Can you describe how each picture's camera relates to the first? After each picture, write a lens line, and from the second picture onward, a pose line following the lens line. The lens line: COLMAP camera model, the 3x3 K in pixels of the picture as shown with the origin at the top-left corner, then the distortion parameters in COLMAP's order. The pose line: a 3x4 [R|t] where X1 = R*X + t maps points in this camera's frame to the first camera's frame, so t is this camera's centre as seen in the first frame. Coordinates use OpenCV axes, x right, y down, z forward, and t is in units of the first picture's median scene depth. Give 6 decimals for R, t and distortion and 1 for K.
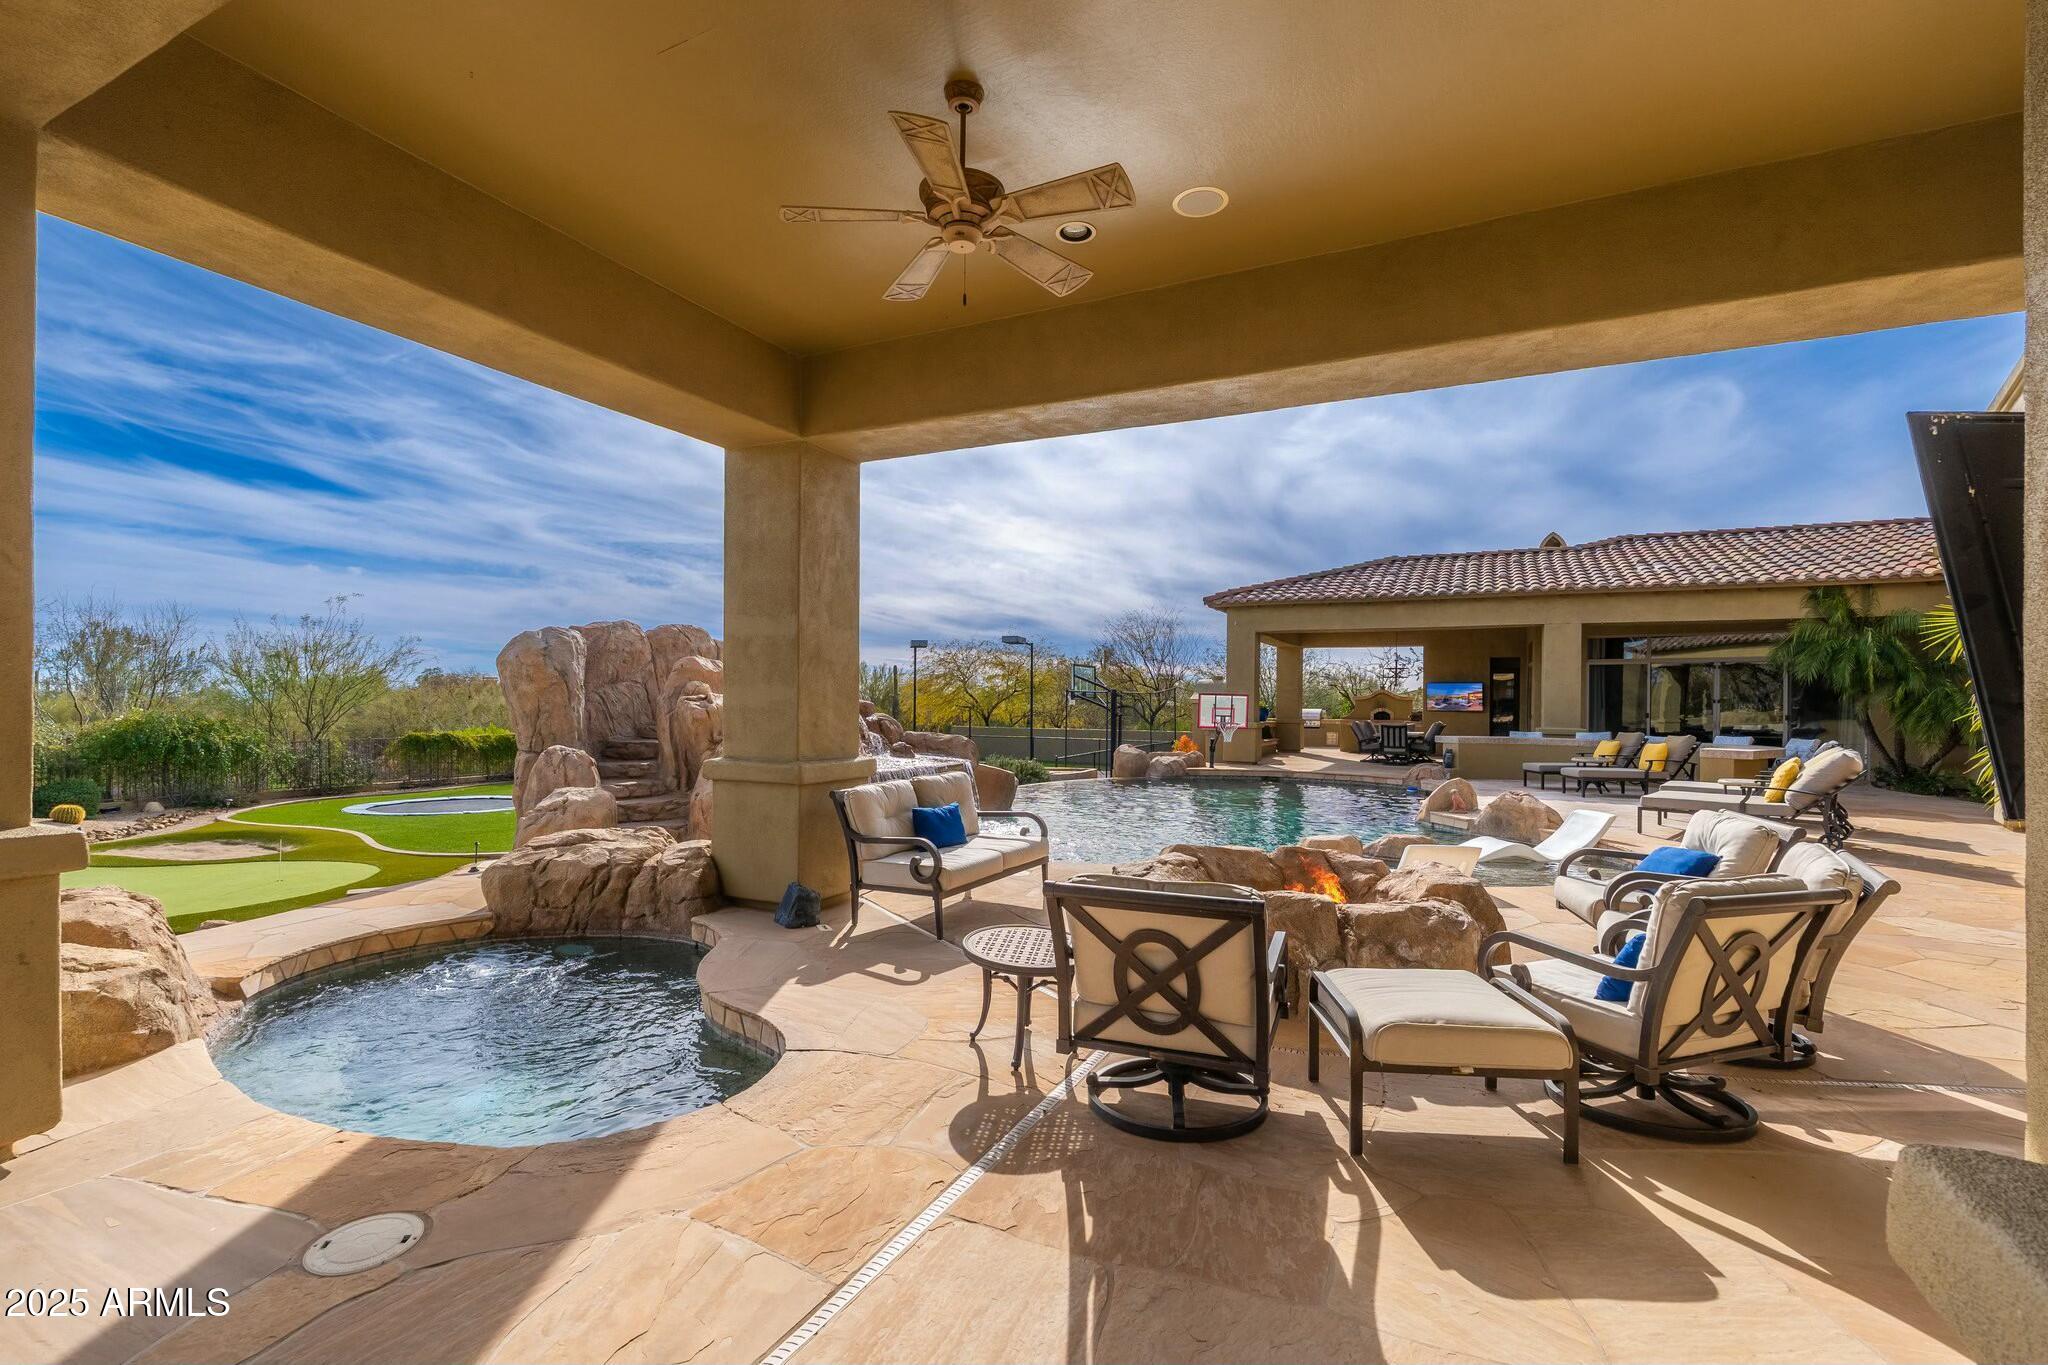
lens RADIAL K [[908.8, 0, 1002.6], [0, 908.8, 699.2], [0, 0, 1]] dist [-0.013839, 0.001140]
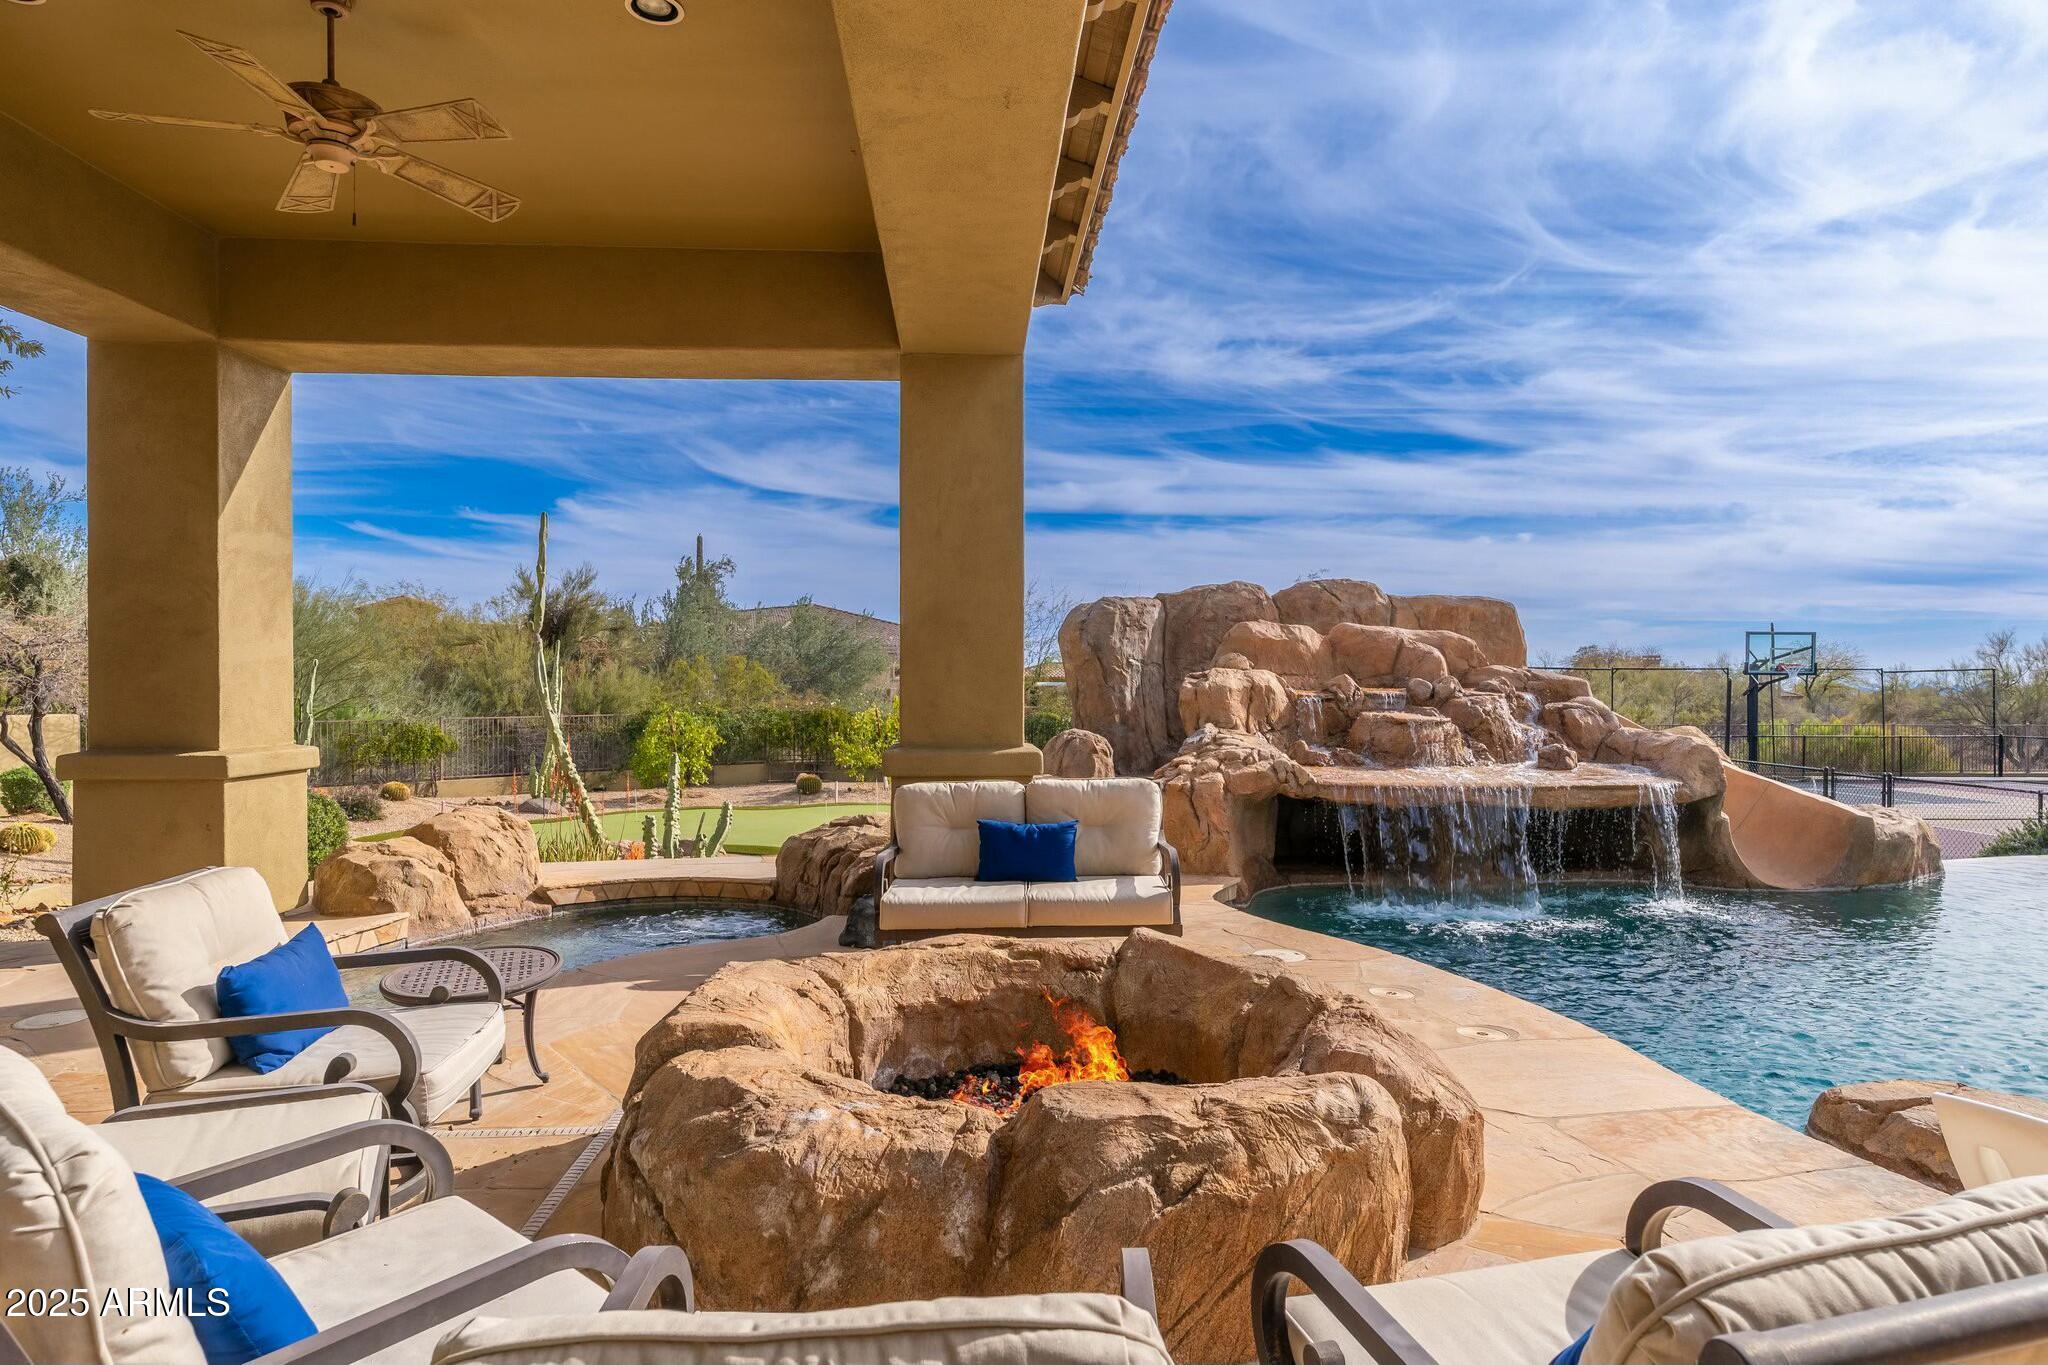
lens RADIAL K [[1174.7, 0, 1016.3], [0, 1174.7, 715.6], [0, 0, 1]] dist [-0.009549, 0.011942]
pose [[0.495236, 0.019068, -0.868549, 0.237520], [0.003464, 0.999708, 0.023922, 0.004748], [0.868752, -0.014855, 0.495025, 0.182918]]
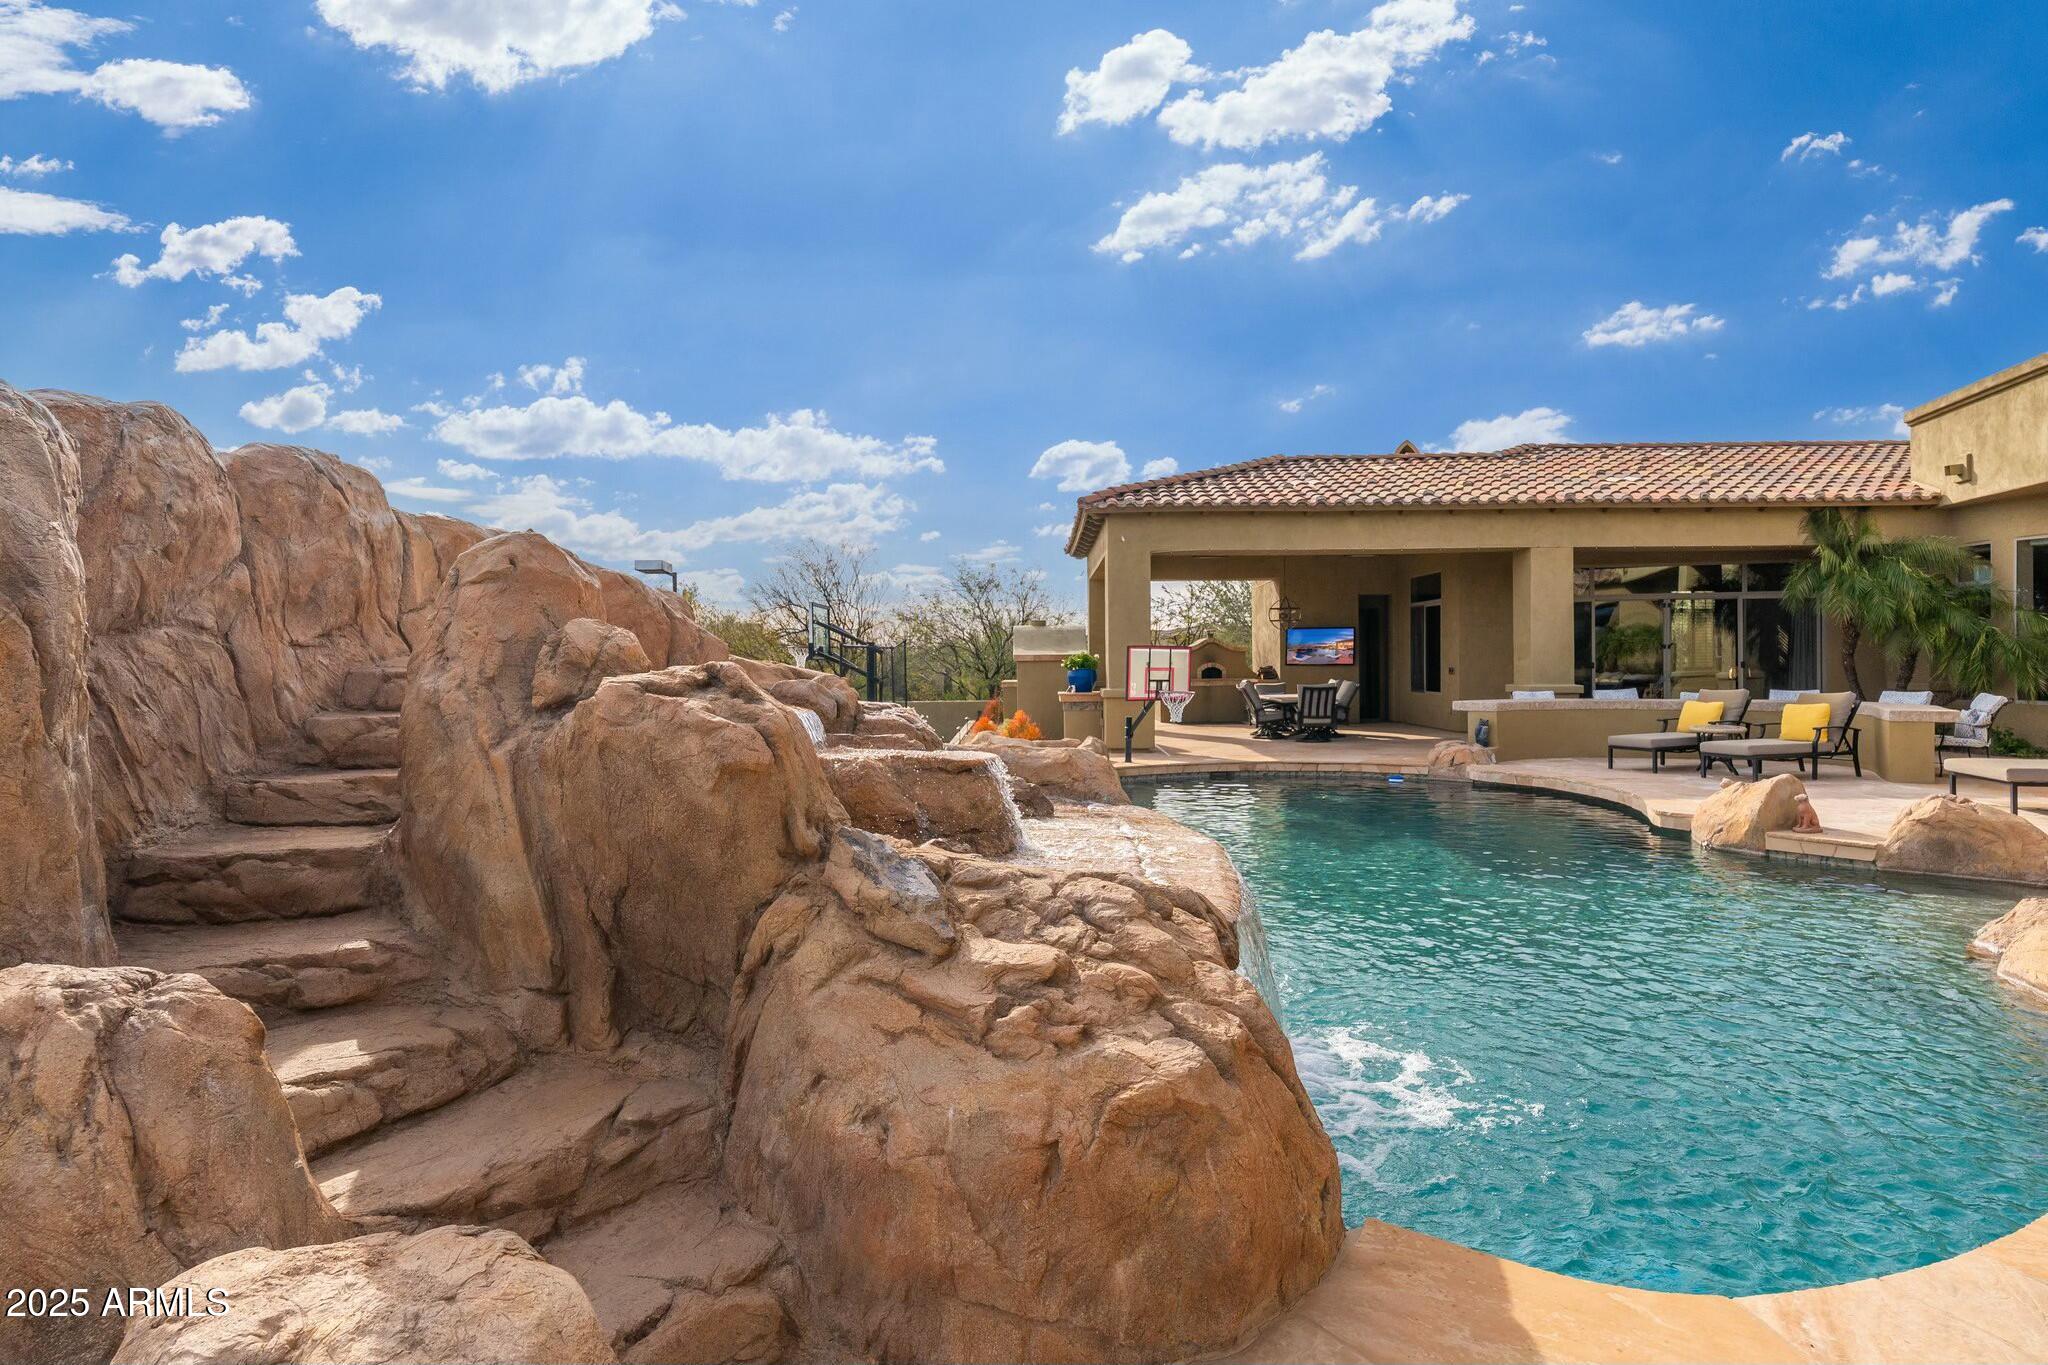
lens RADIAL K [[1120.7, 0, 1004.4], [0, 1120.7, 654.7], [0, 0, 1]] dist [0.000249, 0.001171]
pose [[0.896285, -0.017036, 0.443151, -0.201064], [0.017341, 0.999844, 0.003366, -0.004392], [-0.443140, 0.004668, 0.896440, 0.345525]]
